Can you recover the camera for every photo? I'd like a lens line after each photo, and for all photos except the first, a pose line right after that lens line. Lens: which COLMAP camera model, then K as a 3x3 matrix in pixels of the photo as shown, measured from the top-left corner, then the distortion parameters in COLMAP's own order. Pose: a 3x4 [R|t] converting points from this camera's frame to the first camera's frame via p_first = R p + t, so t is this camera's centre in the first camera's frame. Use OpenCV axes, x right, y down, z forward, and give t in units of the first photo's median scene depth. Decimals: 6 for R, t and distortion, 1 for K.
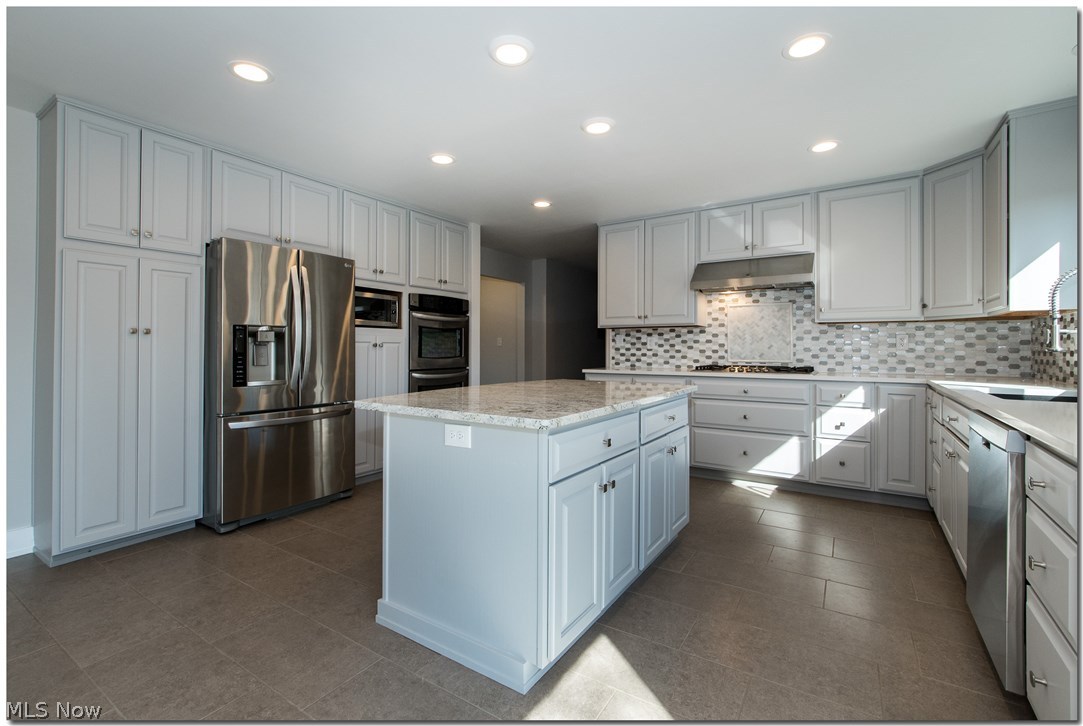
lens RADIAL K [[482.4, 0, 534.4], [0, 482.4, 344.4], [0, 0, 1]] dist [-0.001278, 0.000082]
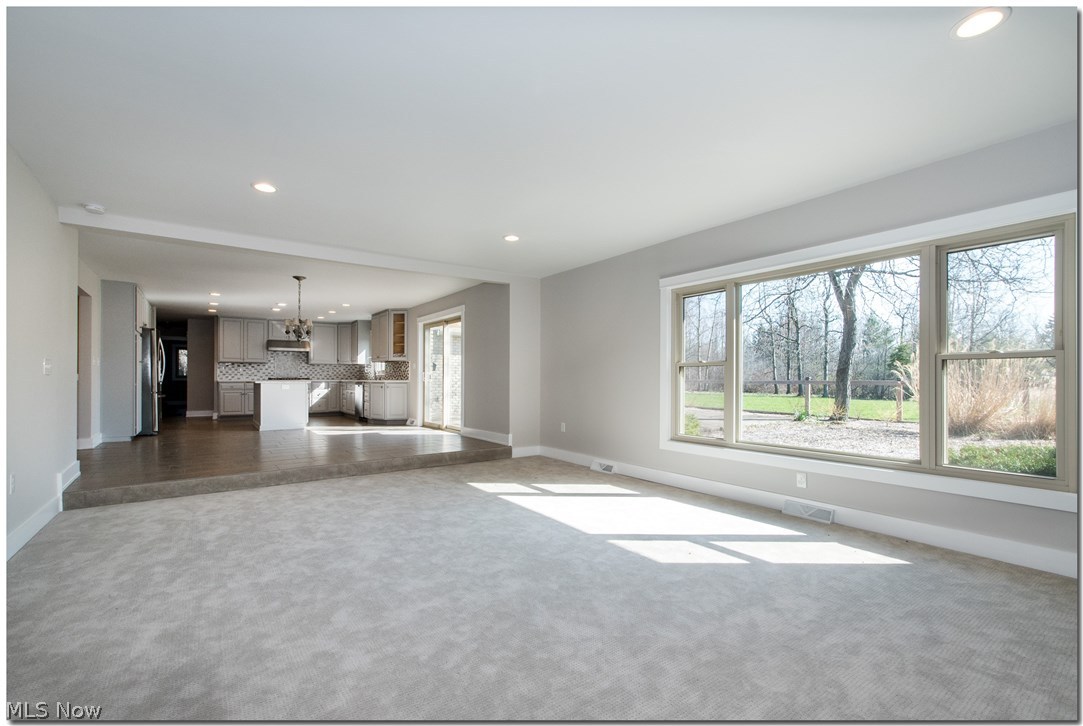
lens RADIAL K [[482.4, 0, 538.2], [0, 482.4, 377.1], [0, 0, 1]] dist [-0.001278, 0.000082]
pose [[0.356726, 0.003338, 0.934203, -1.639889], [-0.007146, 0.999974, -0.000844, 0.029690], [-0.934182, -0.006374, 0.356740, -1.367678]]
